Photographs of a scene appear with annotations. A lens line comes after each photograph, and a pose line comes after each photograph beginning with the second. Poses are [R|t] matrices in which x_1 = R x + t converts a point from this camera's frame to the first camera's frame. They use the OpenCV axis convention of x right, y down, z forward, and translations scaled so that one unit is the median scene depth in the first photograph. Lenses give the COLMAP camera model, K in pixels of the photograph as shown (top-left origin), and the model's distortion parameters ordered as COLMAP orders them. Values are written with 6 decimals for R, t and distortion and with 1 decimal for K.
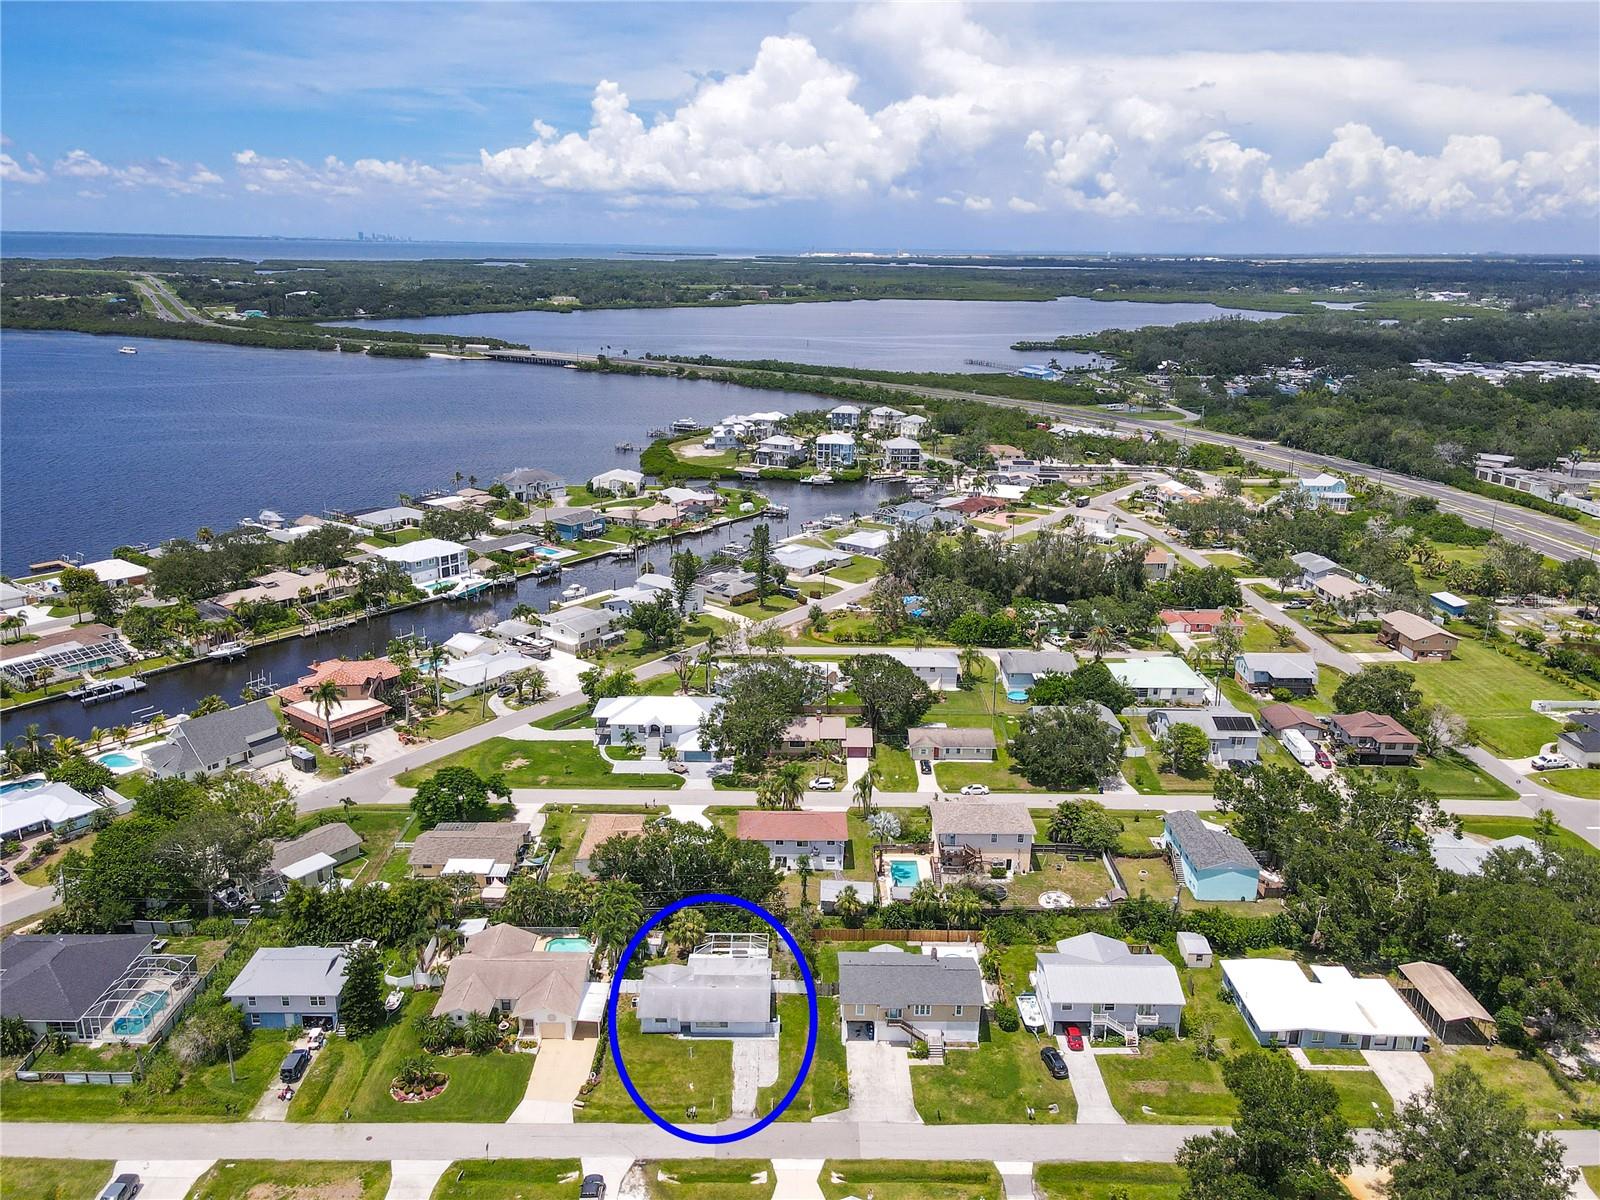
lens RADIAL K [[1218.9, 0, 799.2], [0, 1218.9, 595.9], [0, 0, 1]] dist [0.010025, 0.001069]
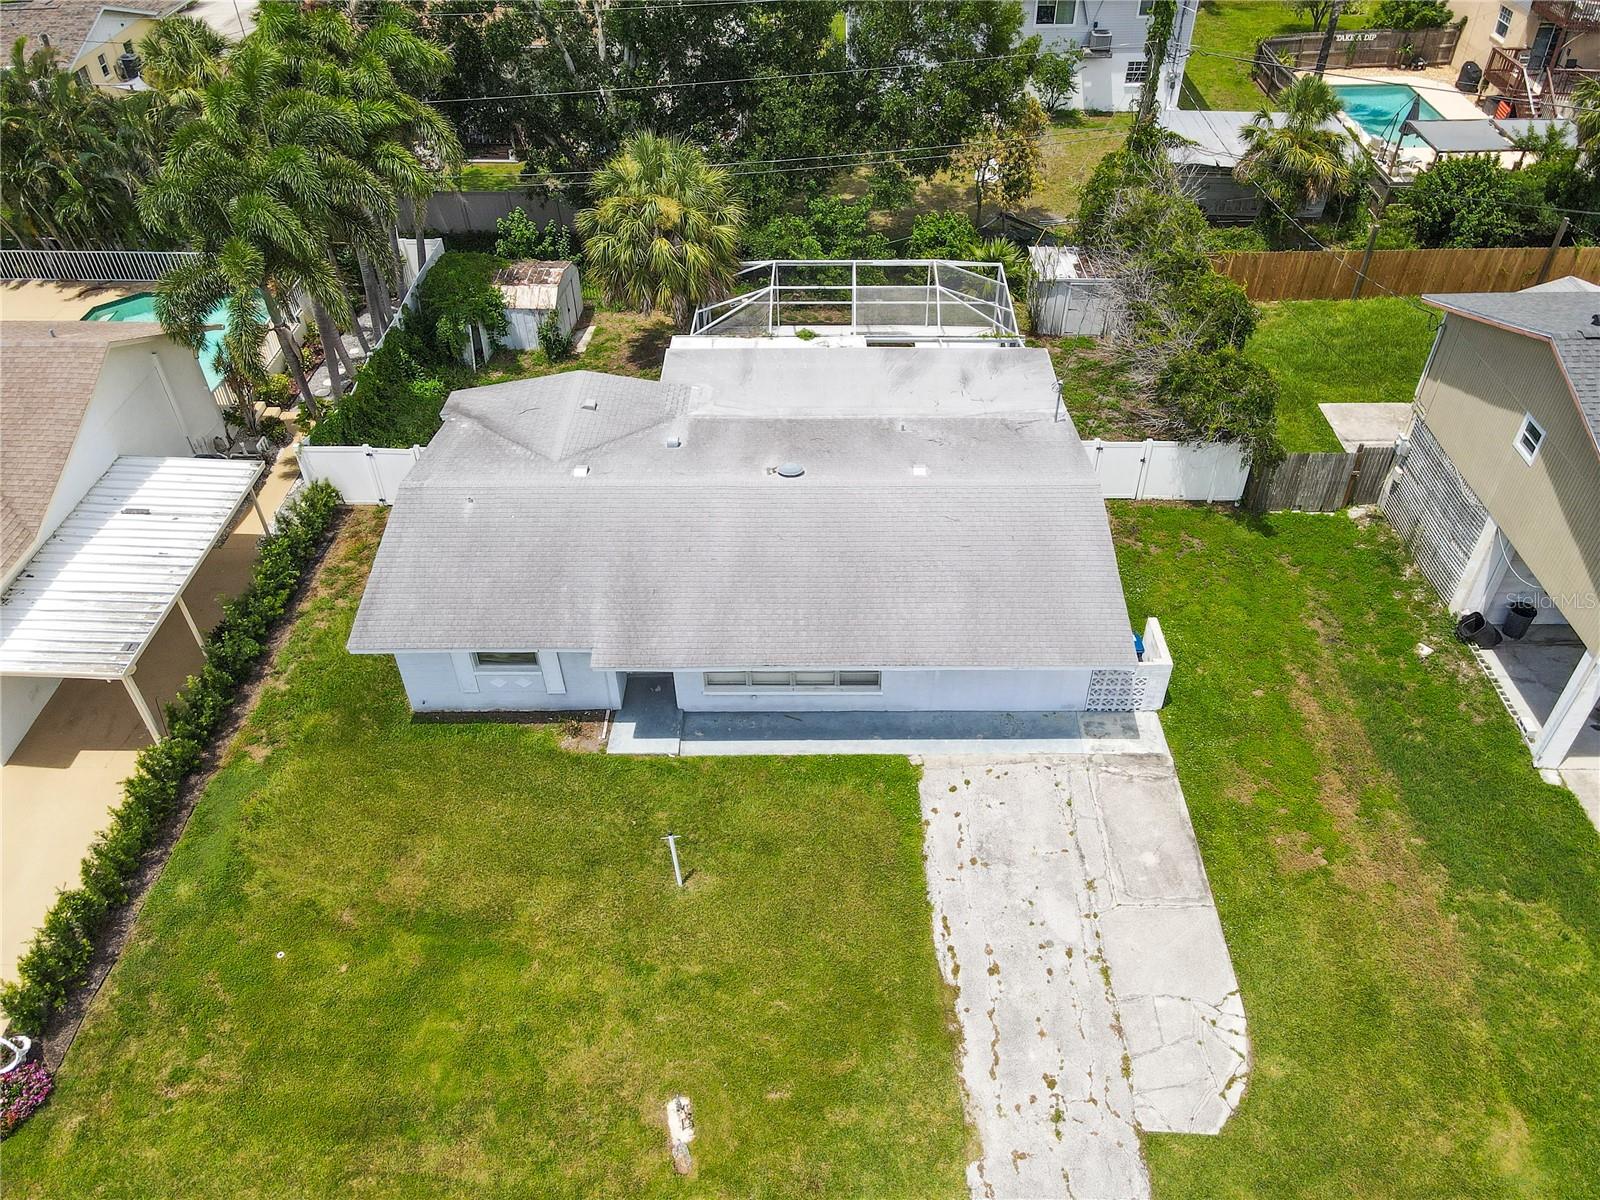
lens RADIAL K [[1218.9, 0, 804.4], [0, 1218.9, 596.9], [0, 0, 1]] dist [0.010025, 0.001069]
pose [[0.999676, -0.006754, -0.024556, -0.062633], [0.015944, 0.917823, 0.396669, 0.258814], [0.019859, -0.396932, 0.917633, 0.806252]]
